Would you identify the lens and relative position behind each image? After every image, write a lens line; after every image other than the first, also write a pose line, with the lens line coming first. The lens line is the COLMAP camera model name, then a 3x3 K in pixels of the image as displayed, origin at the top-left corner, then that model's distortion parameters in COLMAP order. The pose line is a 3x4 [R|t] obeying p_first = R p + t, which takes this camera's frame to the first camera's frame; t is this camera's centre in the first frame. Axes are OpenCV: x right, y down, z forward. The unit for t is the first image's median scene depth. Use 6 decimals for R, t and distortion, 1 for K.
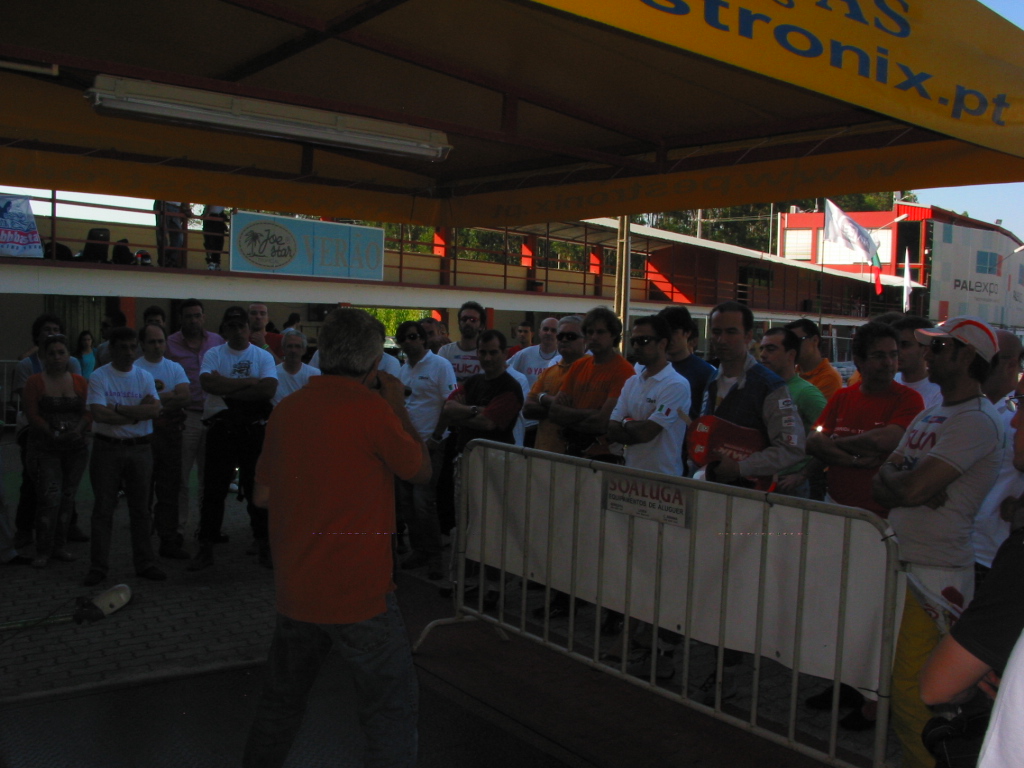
lens RADIAL K [[1021.6, 0, 514.8], [0, 1021.6, 389.6], [0, 0, 1]] dist [-0.182012, 0.193750]
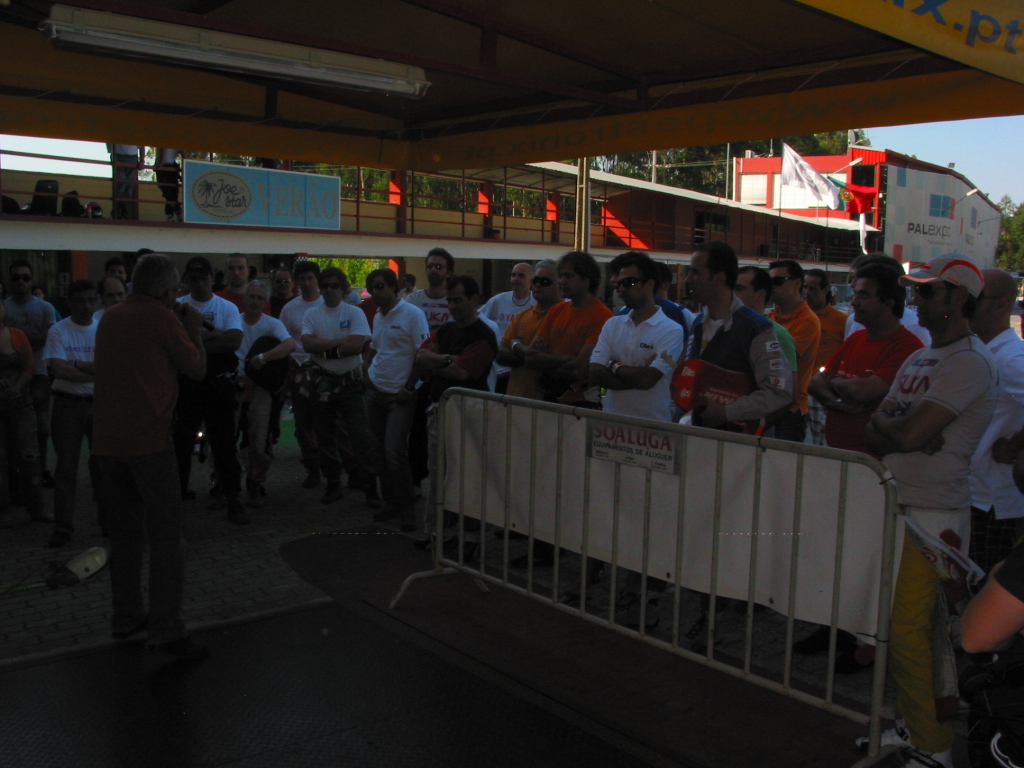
lens RADIAL K [[1021.6, 0, 514.8], [0, 1021.6, 389.6], [0, 0, 1]] dist [-0.182012, 0.193750]
pose [[0.998931, -0.018234, 0.042468, -0.014817], [0.016067, 0.998578, 0.050836, 0.001224], [-0.043335, -0.050099, 0.997804, 0.017604]]
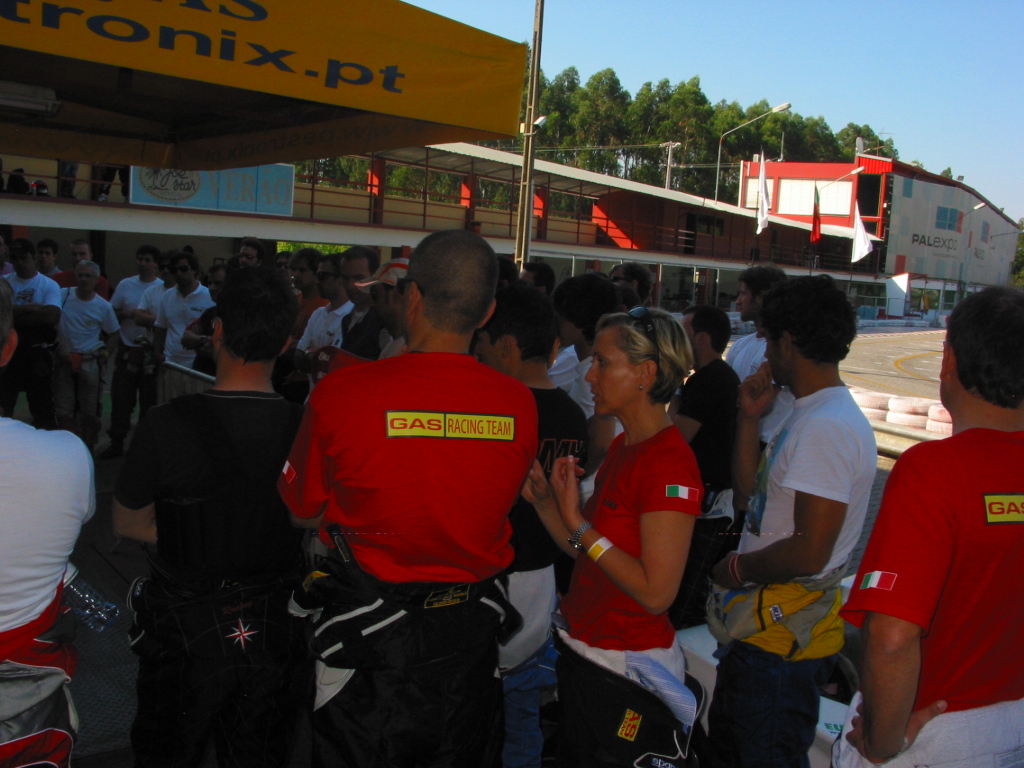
lens RADIAL K [[1021.6, 0, 514.8], [0, 1021.6, 389.6], [0, 0, 1]] dist [-0.182012, 0.193750]
pose [[0.999343, 0.029839, 0.020577, 0.234410], [-0.030992, 0.997824, 0.058197, 0.001901], [-0.018796, -0.058796, 0.998093, -0.074878]]
